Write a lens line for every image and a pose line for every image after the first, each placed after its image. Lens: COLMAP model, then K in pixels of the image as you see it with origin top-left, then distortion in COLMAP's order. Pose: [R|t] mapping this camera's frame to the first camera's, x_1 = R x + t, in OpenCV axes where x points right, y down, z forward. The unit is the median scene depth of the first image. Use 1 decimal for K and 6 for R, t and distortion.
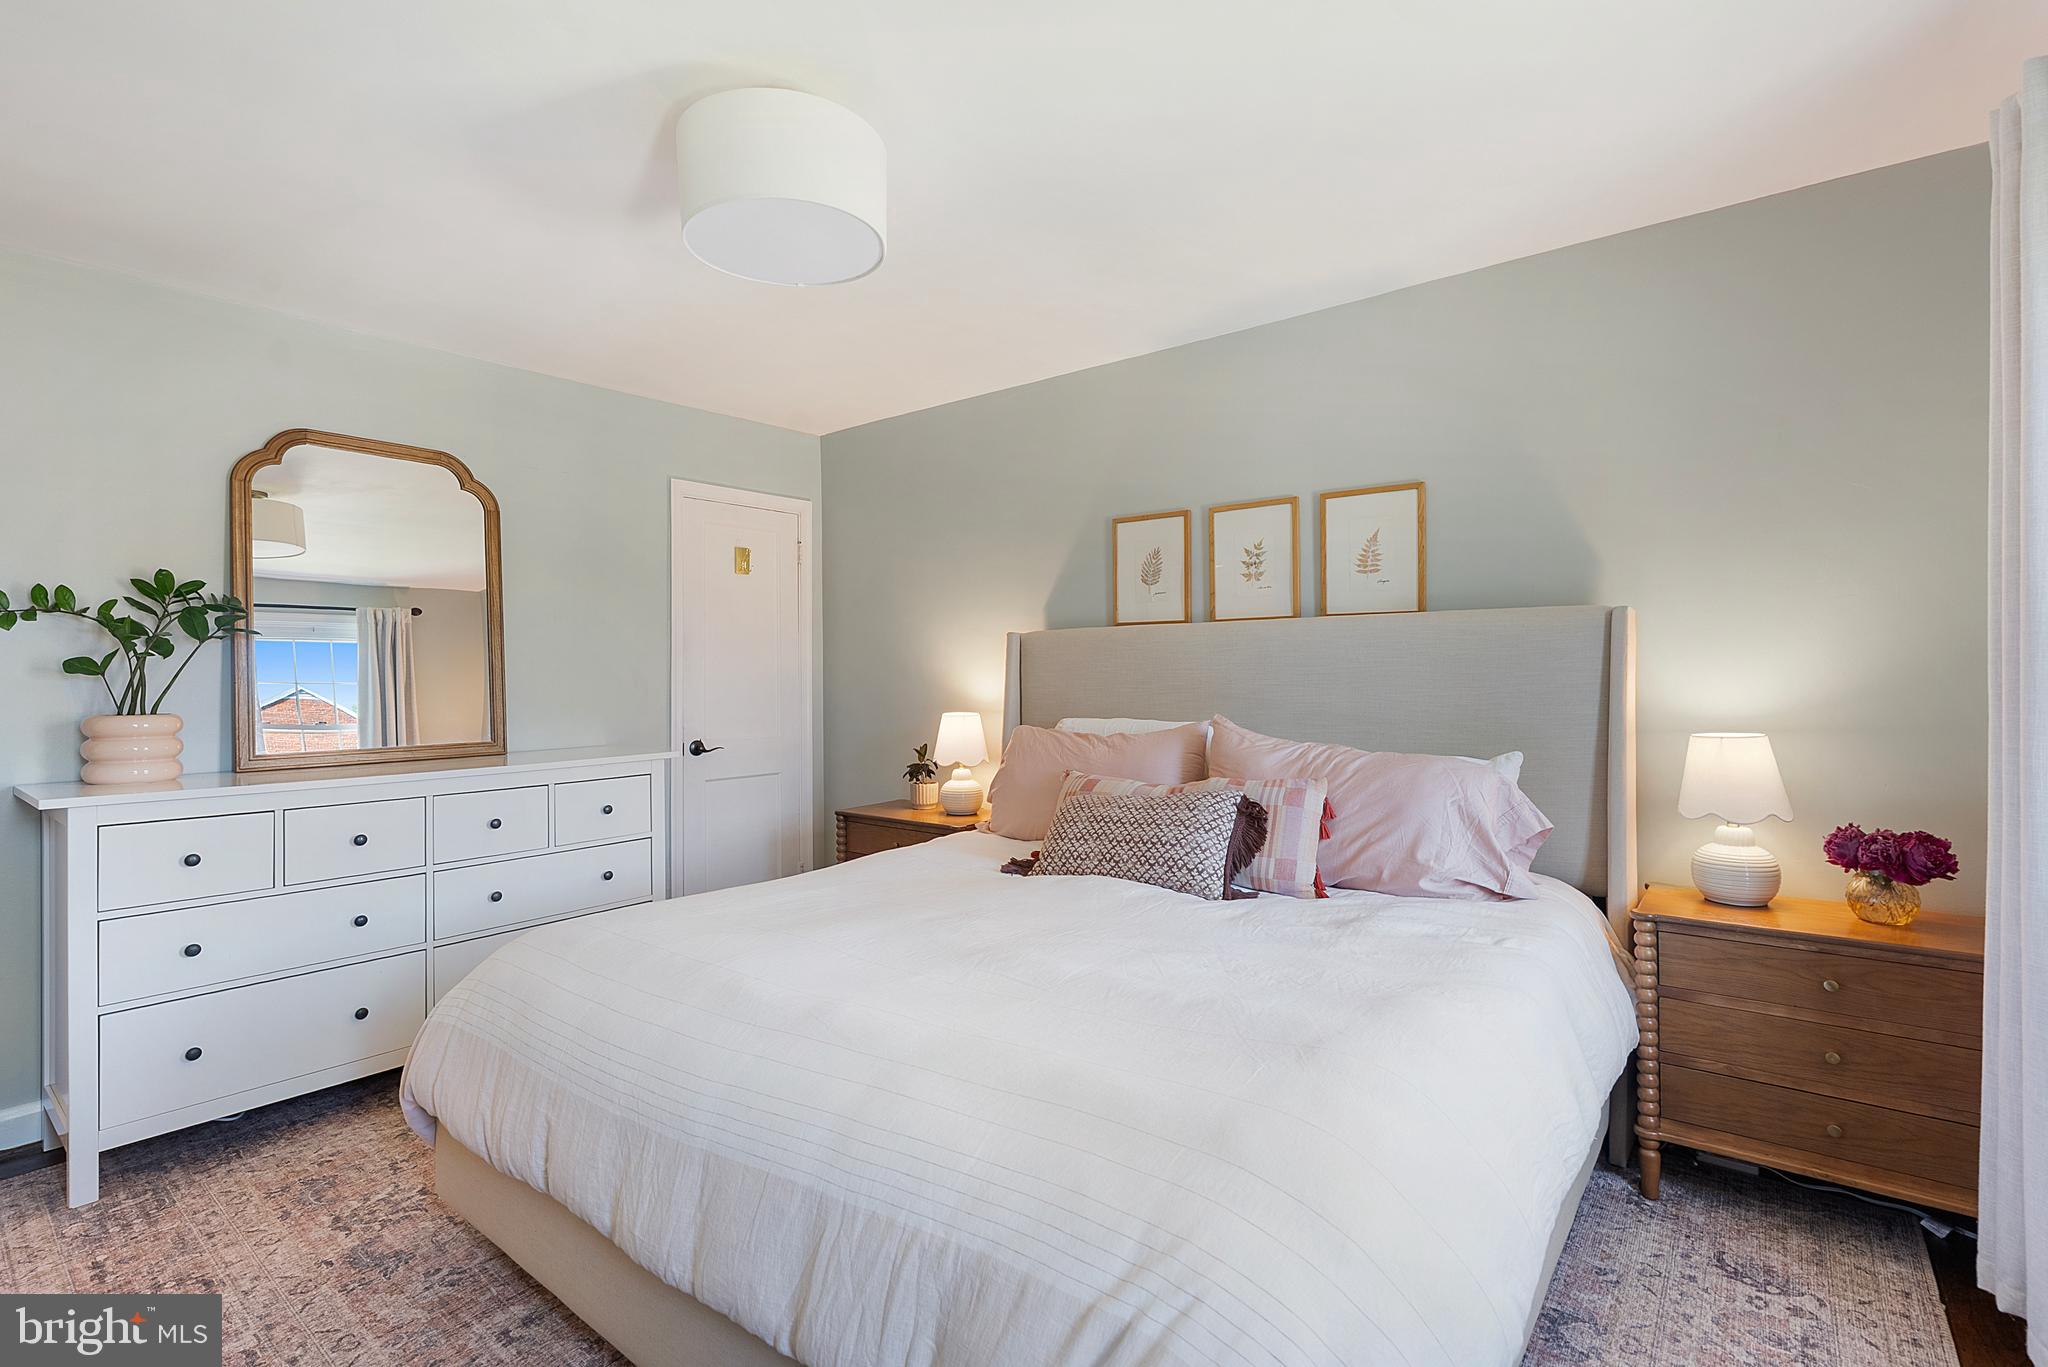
lens RADIAL K [[932.5, 0, 1024.1], [0, 932.5, 677.5], [0, 0, 1]] dist [-0.008575, 0.004050]
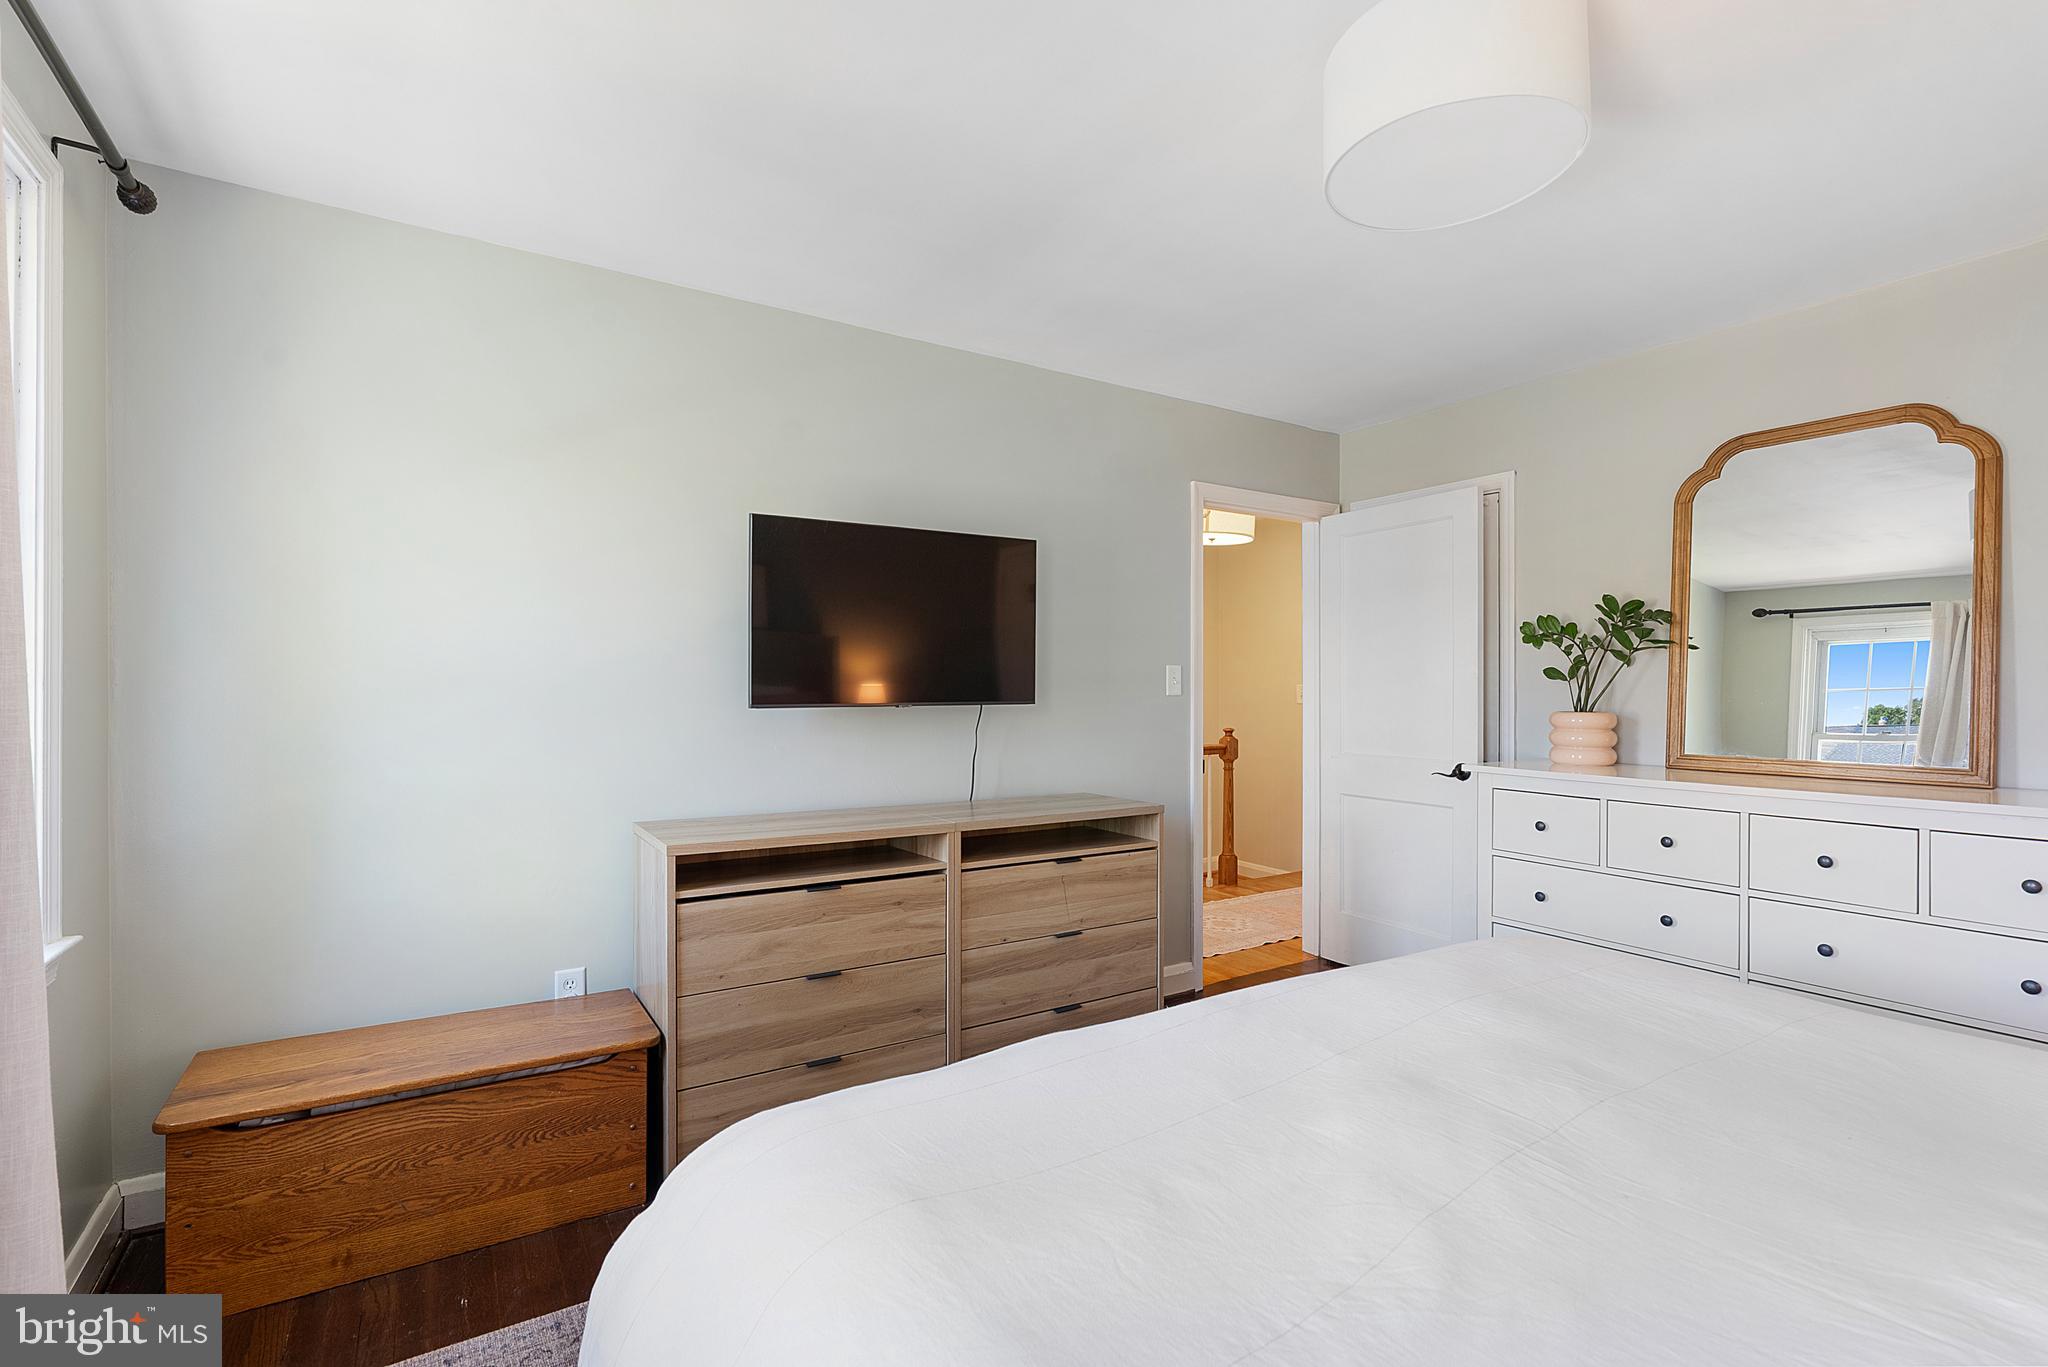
lens RADIAL K [[932.5, 0, 1022.9], [0, 932.5, 689.9], [0, 0, 1]] dist [-0.008575, 0.004050]
pose [[-0.308685, 0.007957, -0.951131, 0.438883], [-0.004445, 0.999942, 0.009808, 0.001546], [0.951154, 0.007256, -0.308631, 0.596565]]
